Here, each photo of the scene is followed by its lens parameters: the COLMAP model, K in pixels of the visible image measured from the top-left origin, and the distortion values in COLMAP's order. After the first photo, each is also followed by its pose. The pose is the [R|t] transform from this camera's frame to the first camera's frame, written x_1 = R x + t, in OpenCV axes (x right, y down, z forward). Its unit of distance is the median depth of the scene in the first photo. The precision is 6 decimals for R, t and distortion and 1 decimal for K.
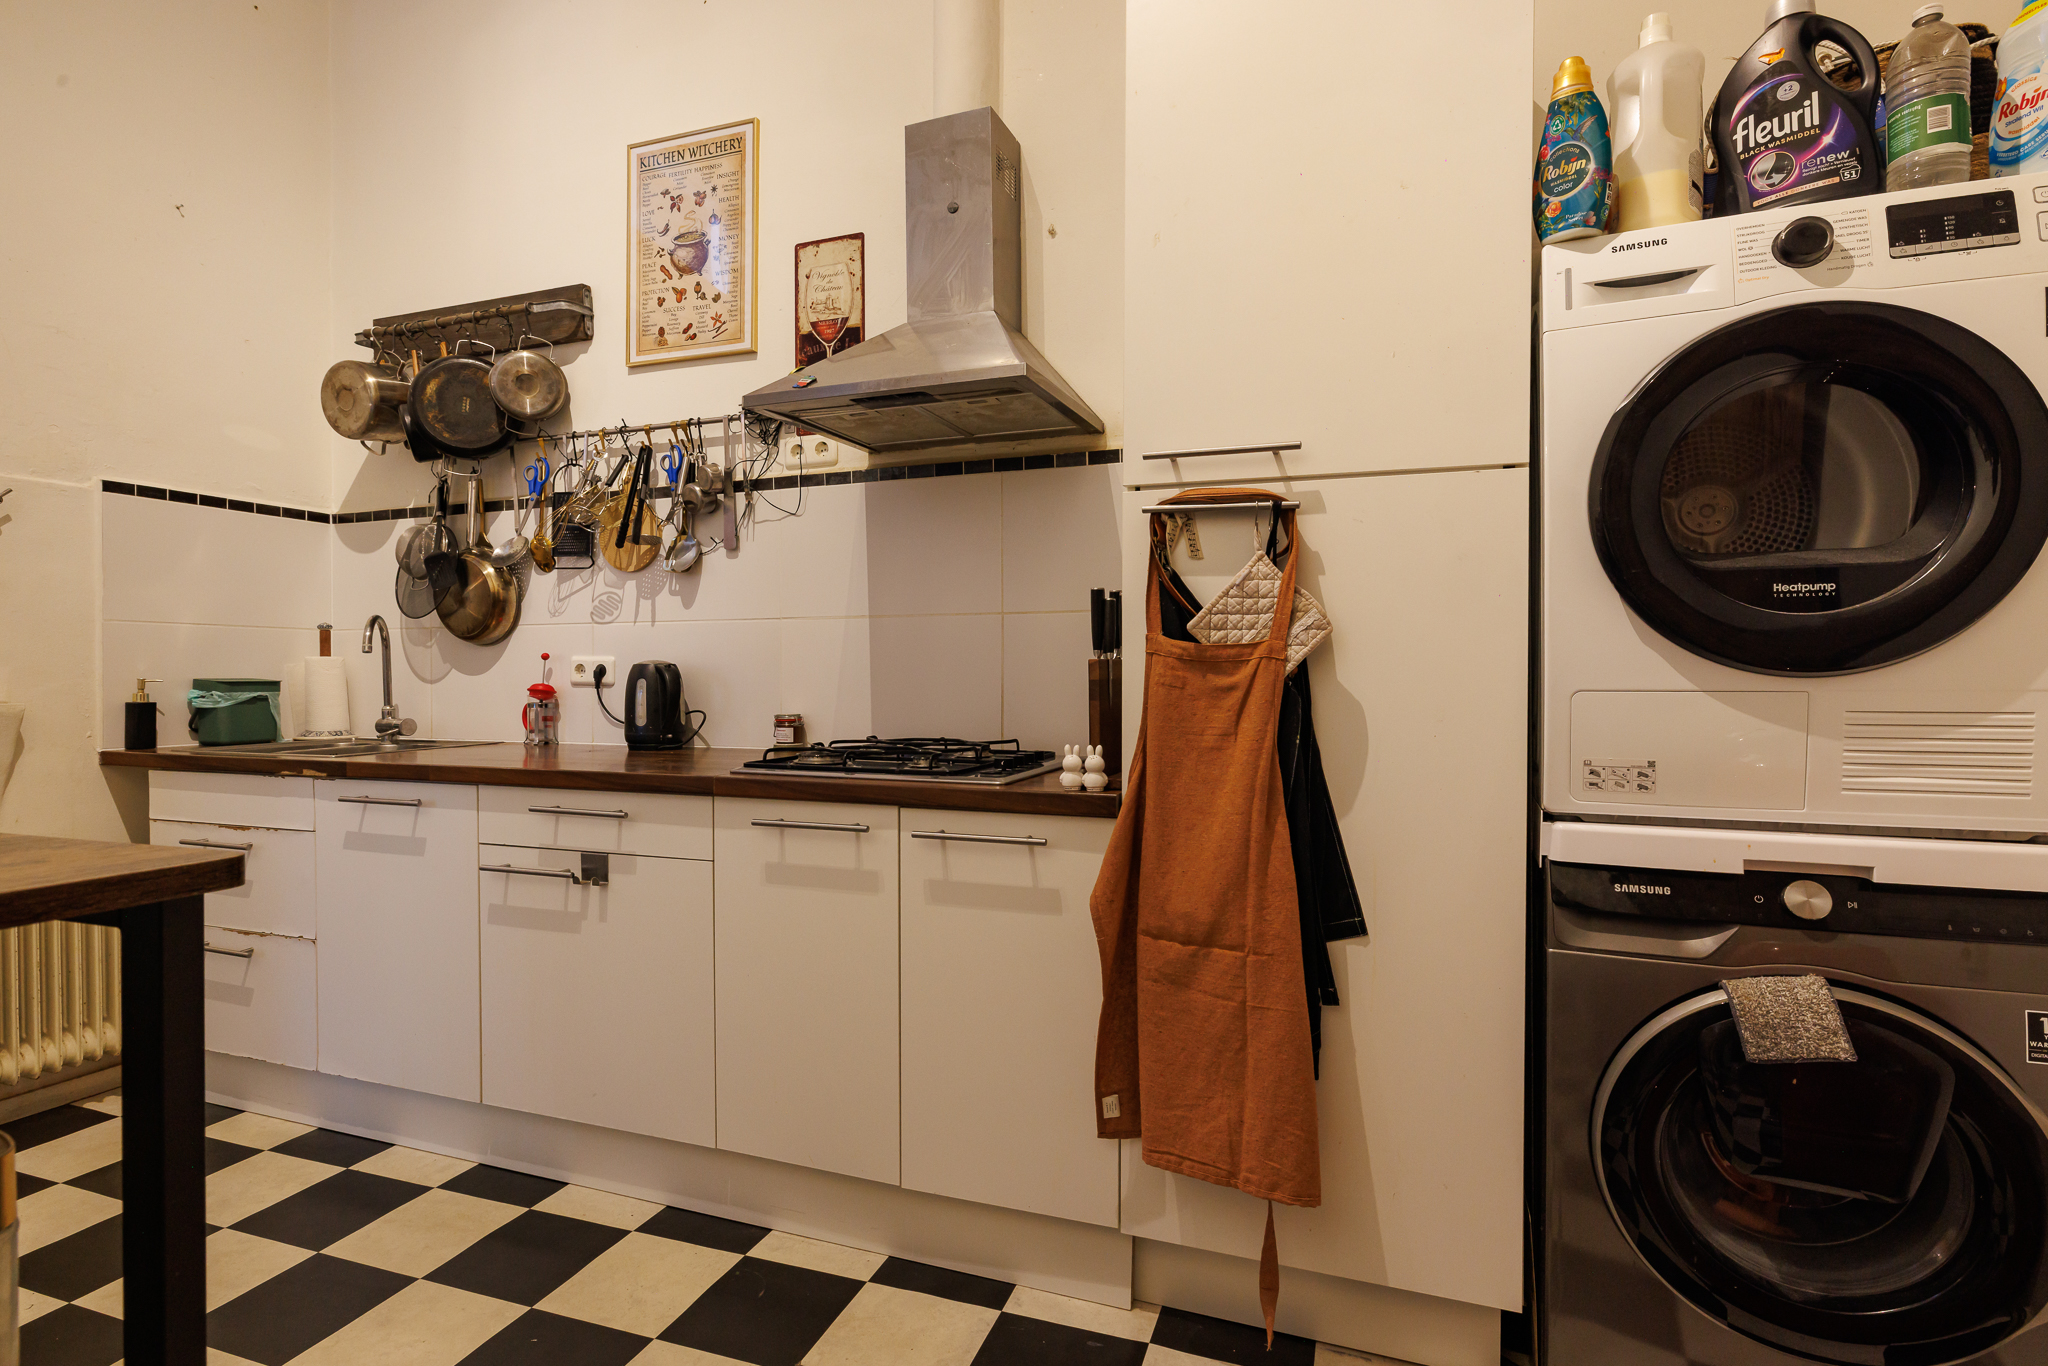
lens RADIAL K [[999.1, 0, 1024.0], [0, 999.1, 683.0], [0, 0, 1]] dist [-0.001960, -0.000134]
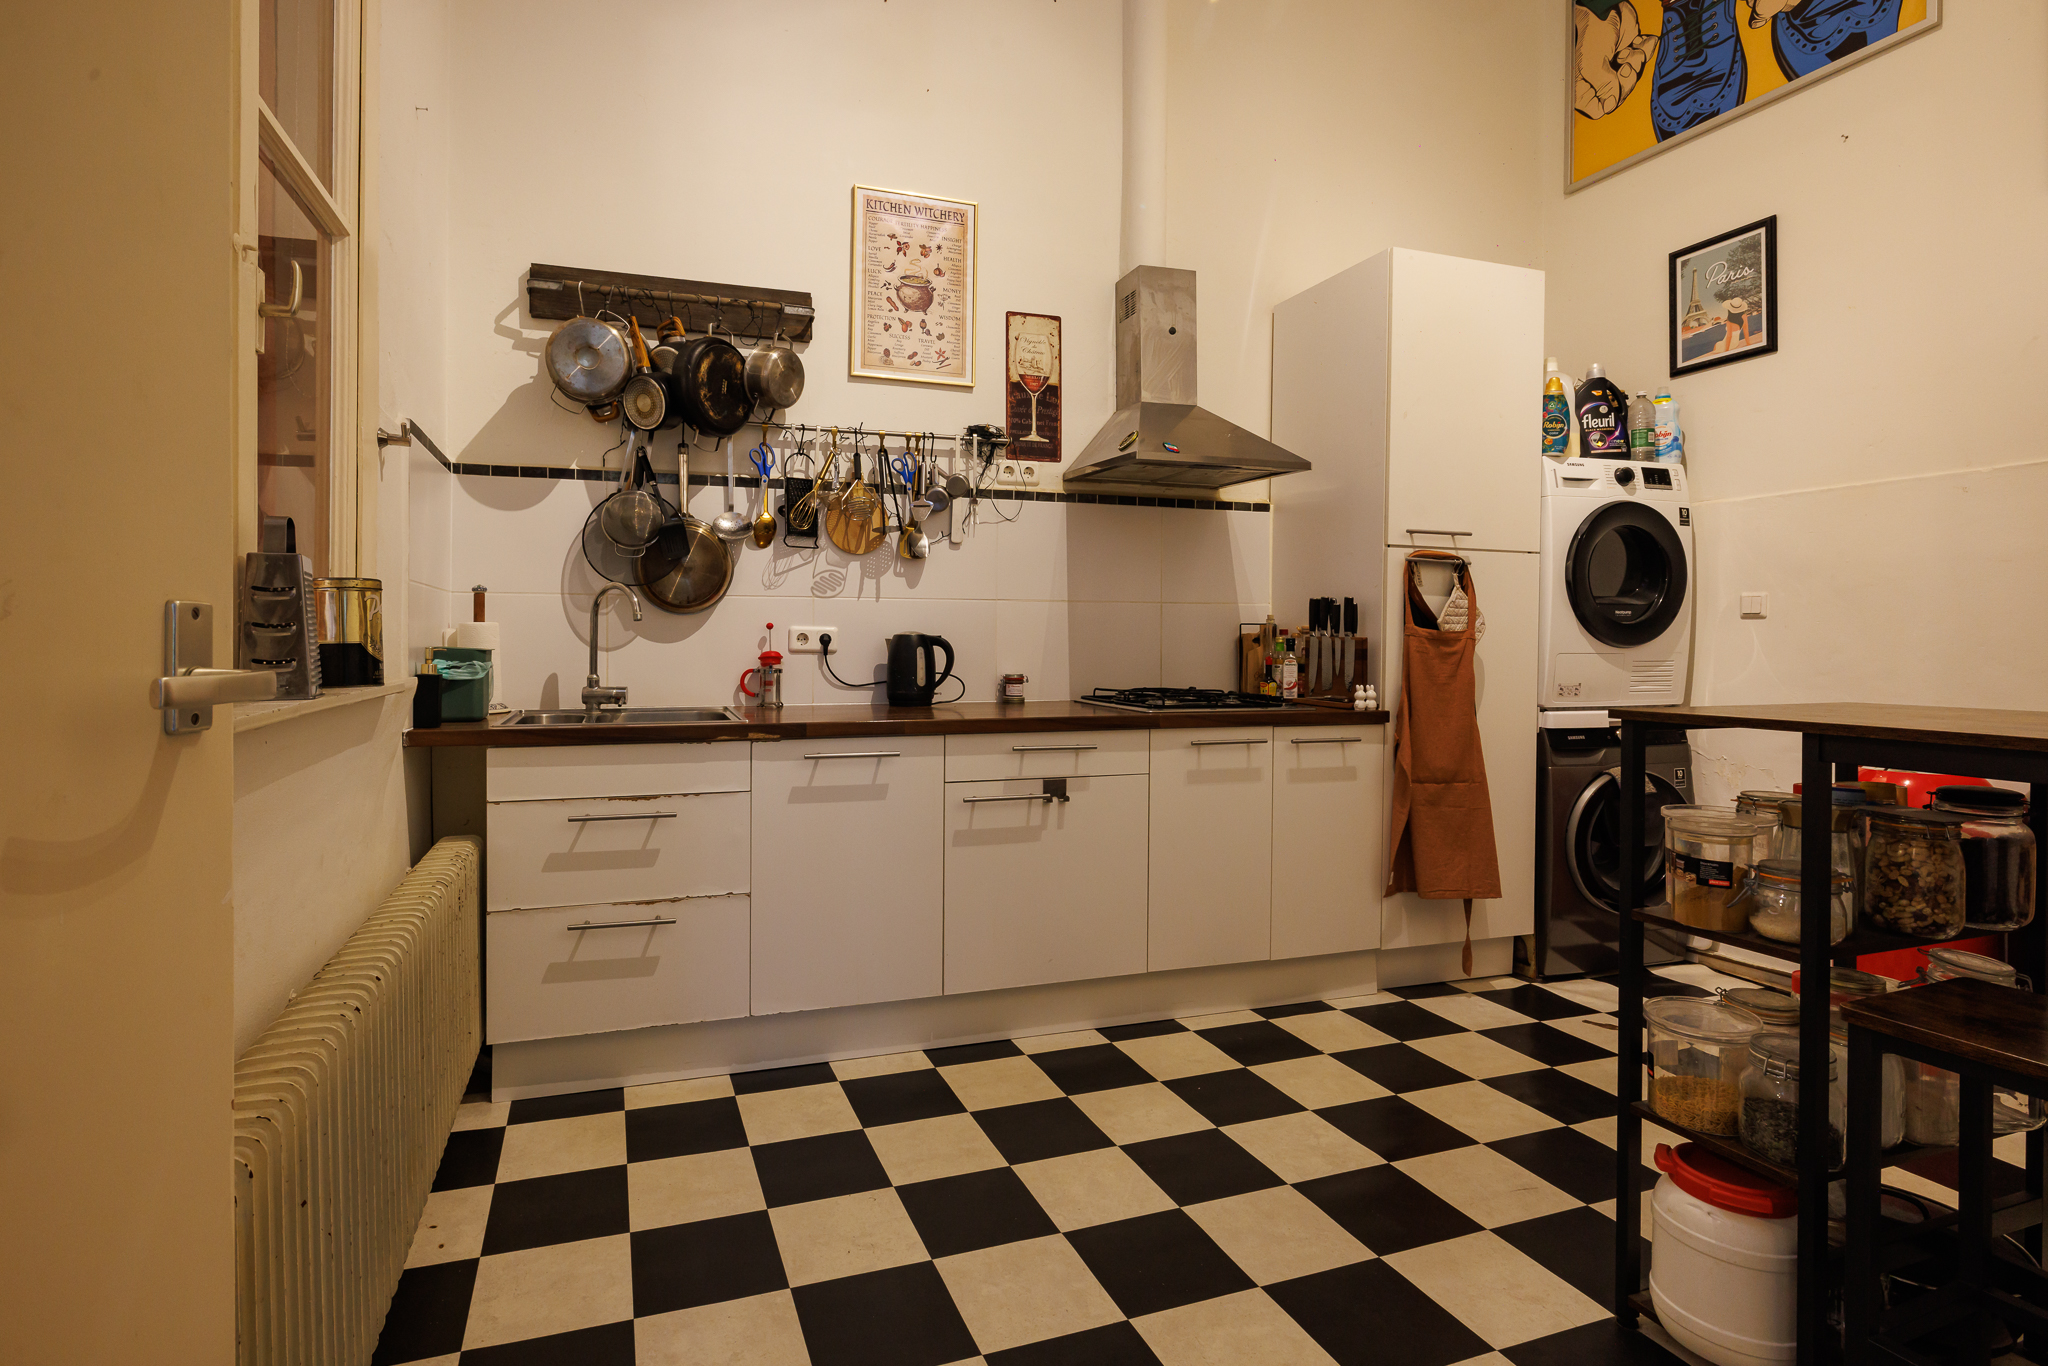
lens RADIAL K [[1007.7, 0, 936.3], [0, 1007.7, 642.5], [0, 0, 1]] dist [0.001050, 0.000190]
pose [[0.789599, 0.000755, 0.613623, -1.102628], [-0.000219, 1.000000, -0.000949, -0.008445], [-0.613623, 0.000614, 0.789599, 0.025175]]
